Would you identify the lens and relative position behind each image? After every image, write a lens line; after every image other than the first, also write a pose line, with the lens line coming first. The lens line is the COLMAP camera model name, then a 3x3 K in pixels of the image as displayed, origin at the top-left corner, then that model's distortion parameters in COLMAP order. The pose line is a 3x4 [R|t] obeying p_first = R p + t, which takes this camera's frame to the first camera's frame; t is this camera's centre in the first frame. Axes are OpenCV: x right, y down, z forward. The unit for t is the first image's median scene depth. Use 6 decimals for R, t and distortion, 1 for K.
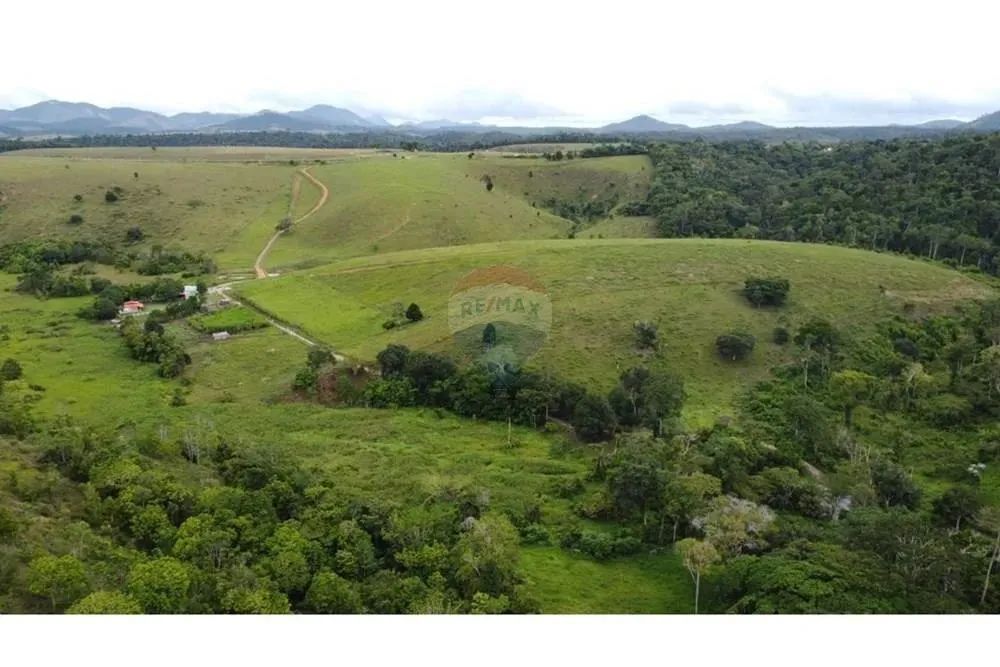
lens RADIAL K [[743.1, 0, 495.8], [0, 743.1, 336.3], [0, 0, 1]] dist [0.014962, -0.000640]
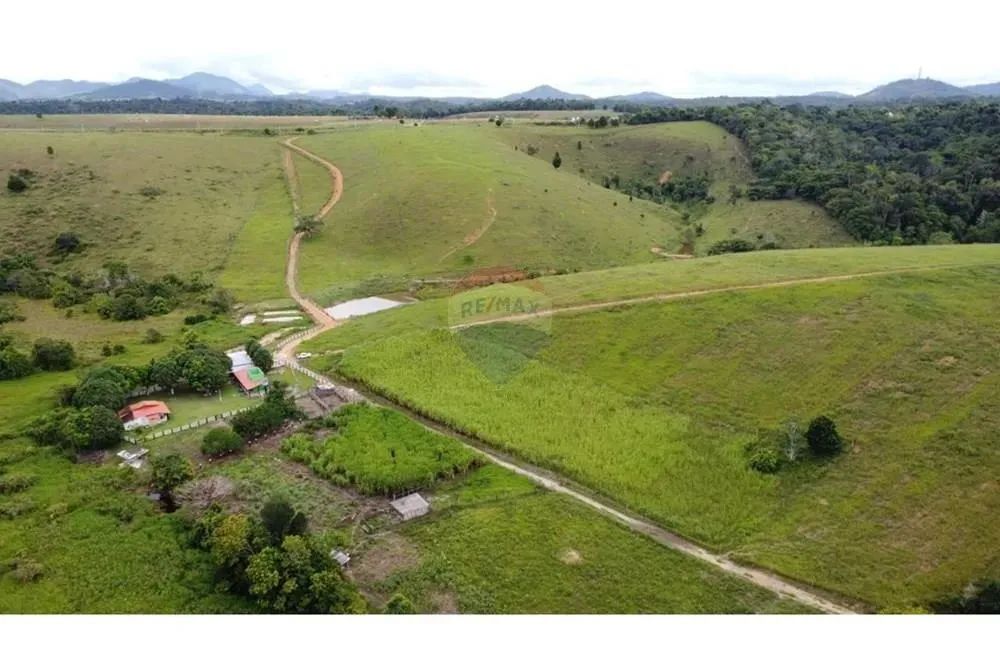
lens RADIAL K [[743.1, 0, 494.3], [0, 743.1, 337.3], [0, 0, 1]] dist [0.014962, -0.000640]
pose [[0.989839, -0.042308, 0.135754, -0.161075], [0.037316, 0.998538, 0.039112, -0.051379], [-0.137210, -0.033648, 0.989970, 0.234506]]
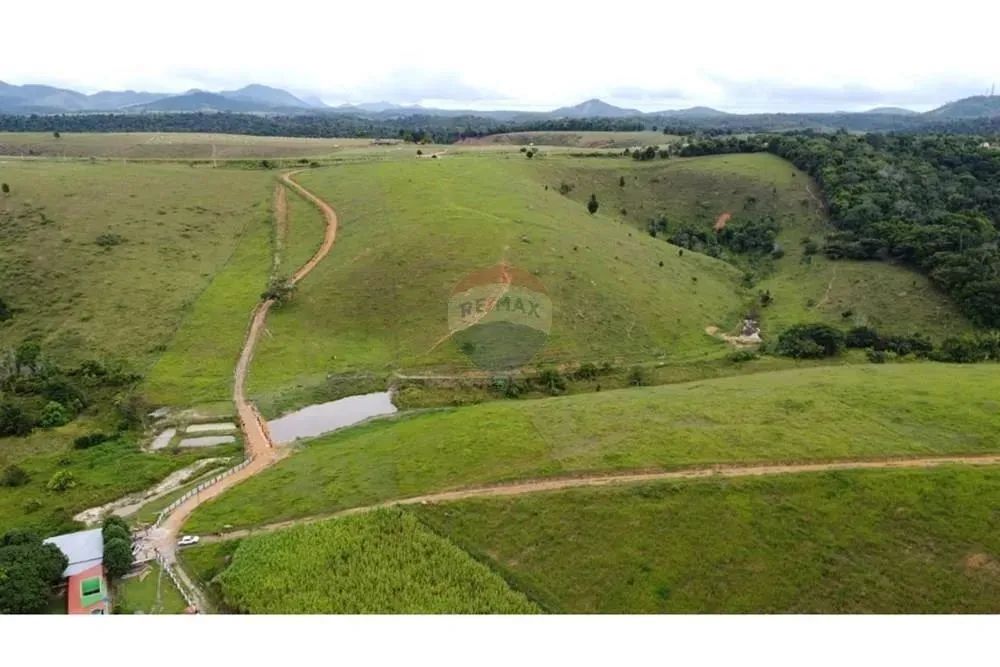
lens RADIAL K [[743.1, 0, 493.6], [0, 743.1, 338.6], [0, 0, 1]] dist [0.014962, -0.000640]
pose [[0.996982, -0.014548, 0.076262, -0.127557], [0.012742, 0.999628, 0.024105, -0.094808], [-0.076584, -0.023060, 0.996796, 0.334988]]
